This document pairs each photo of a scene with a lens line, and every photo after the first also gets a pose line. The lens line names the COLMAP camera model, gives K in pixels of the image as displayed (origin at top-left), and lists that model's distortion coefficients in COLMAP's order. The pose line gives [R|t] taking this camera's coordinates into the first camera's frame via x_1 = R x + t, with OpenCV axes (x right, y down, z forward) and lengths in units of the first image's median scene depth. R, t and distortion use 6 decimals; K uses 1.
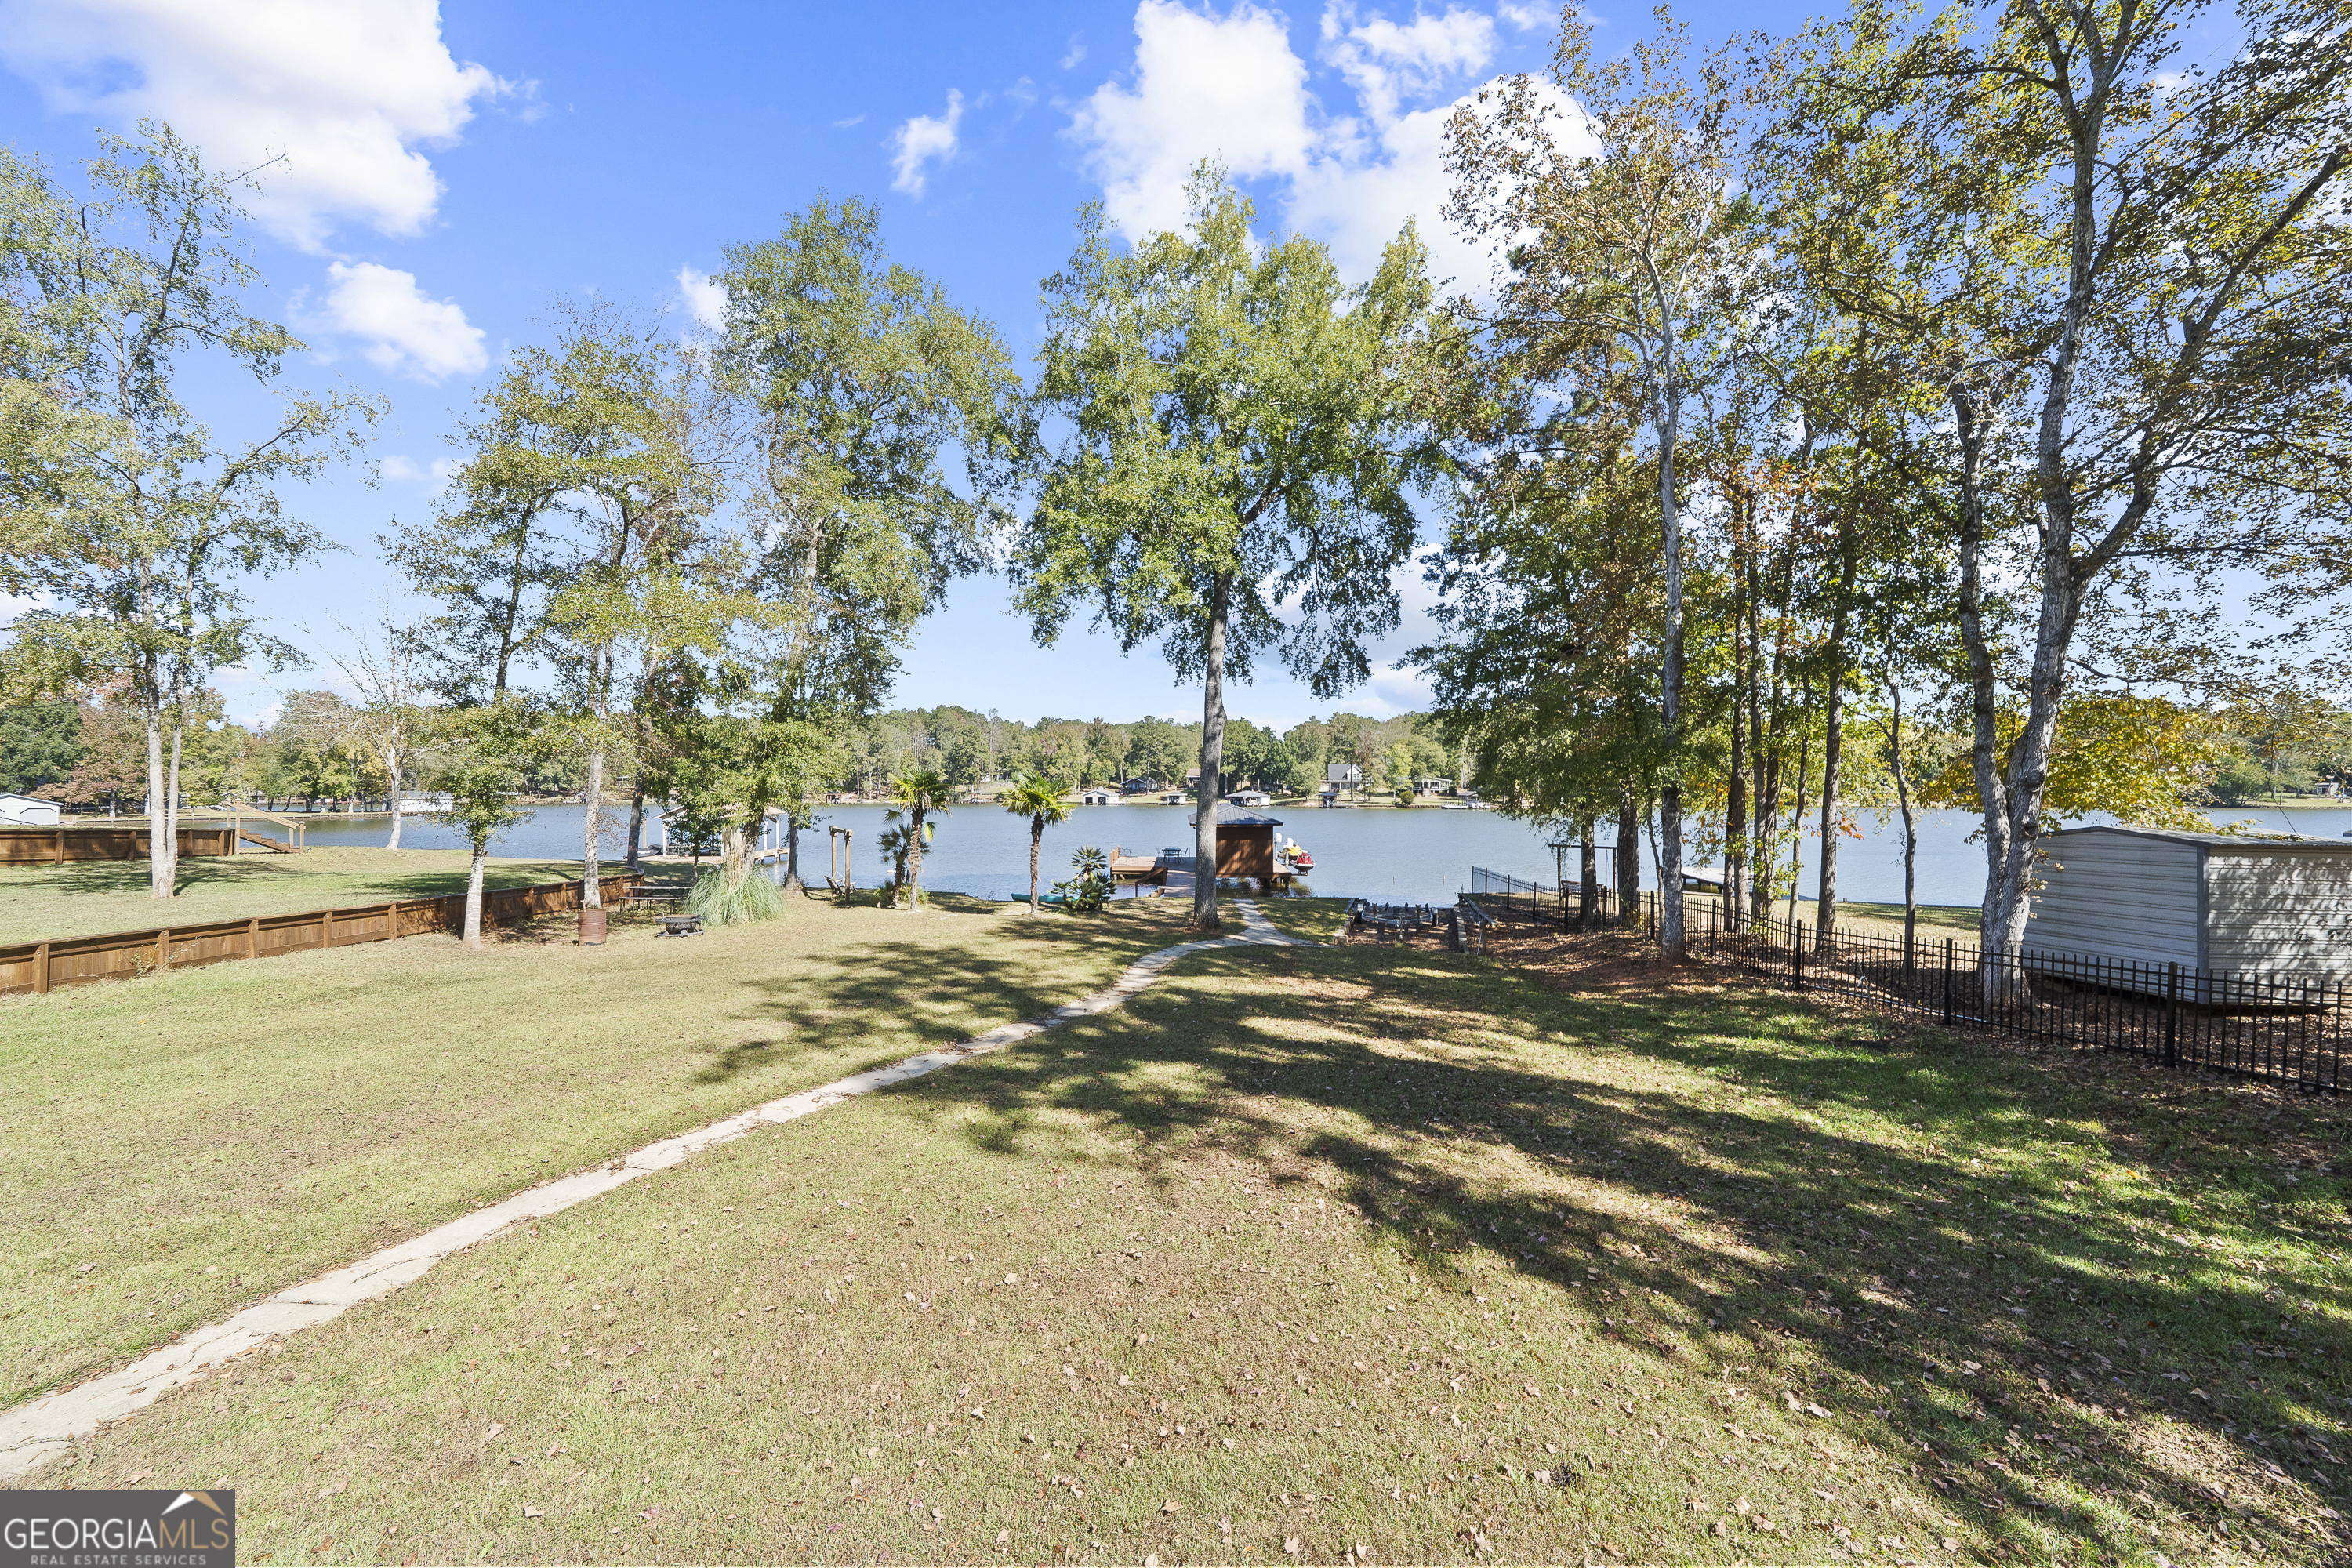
lens RADIAL K [[851.1, 0, 1153.7], [0, 851.1, 787.4], [0, 0, 1]] dist [-0.007477, 0.000545]
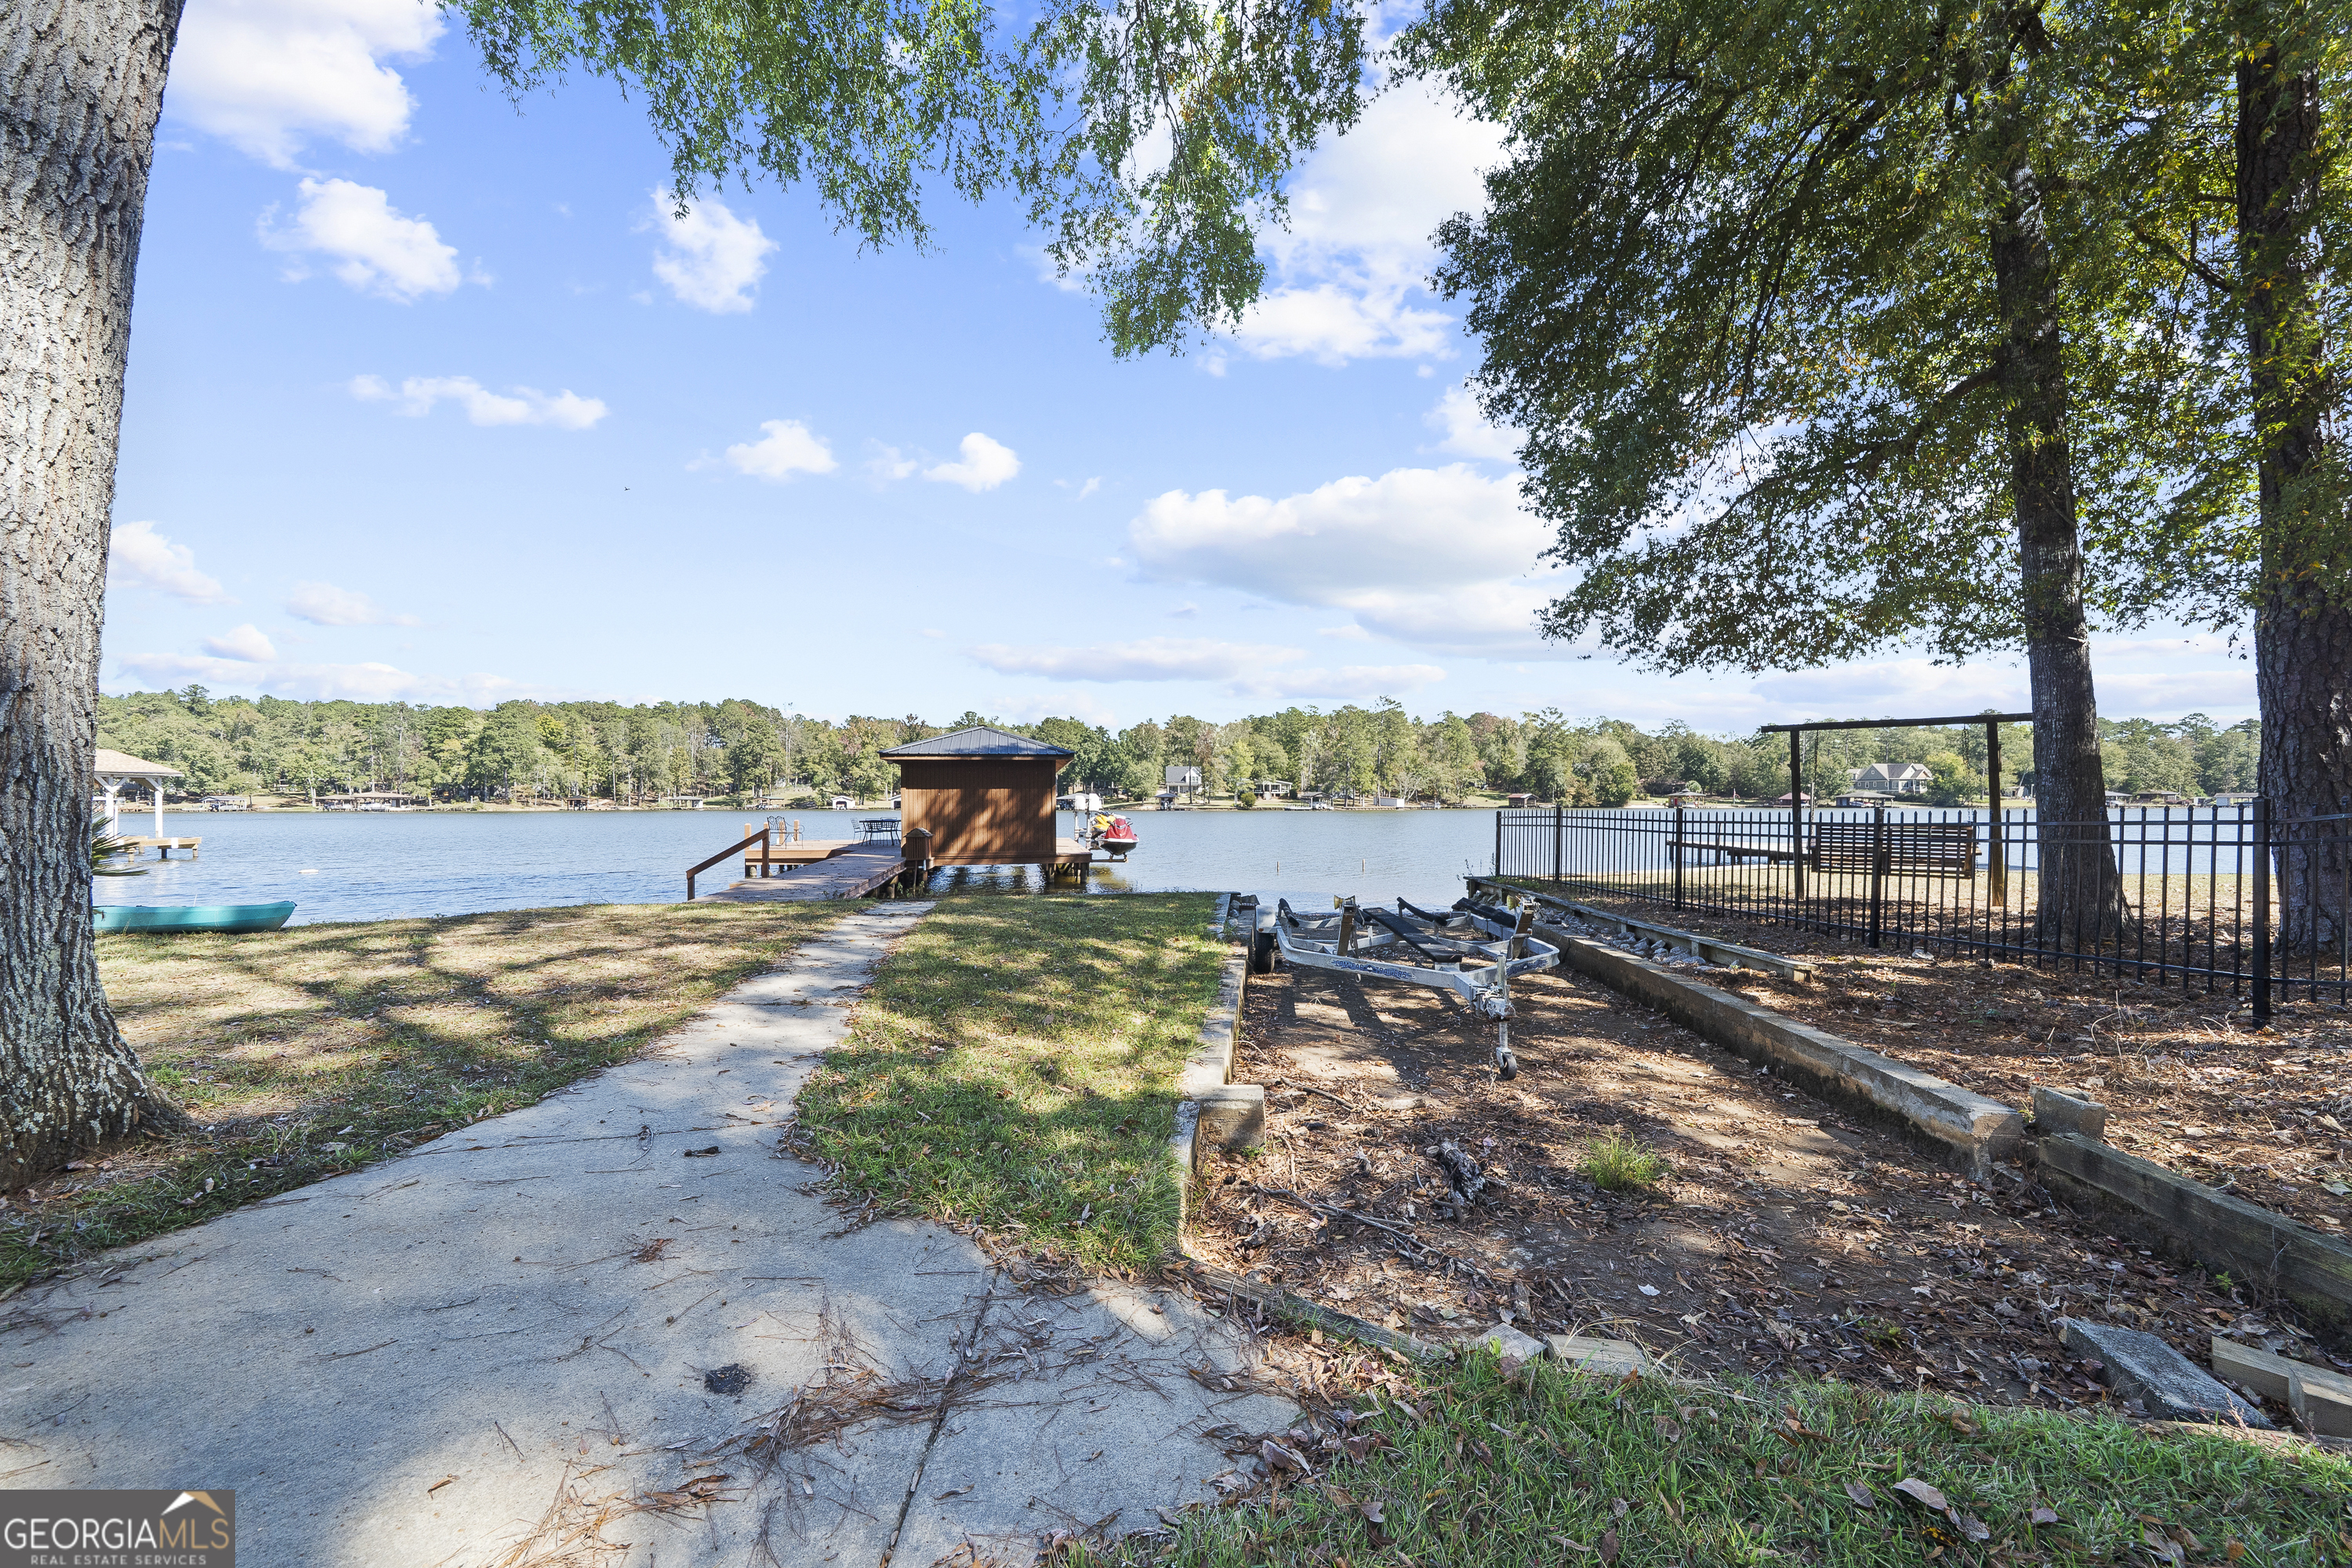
lens RADIAL K [[851.1, 0, 1196.0], [0, 851.1, 801.7], [0, 0, 1]] dist [-0.007477, 0.000545]
pose [[0.971783, 0.003692, 0.235847, 0.154665], [-0.003774, 0.999993, -0.000107, 0.107514], [-0.235846, -0.000786, 0.971790, 0.752099]]
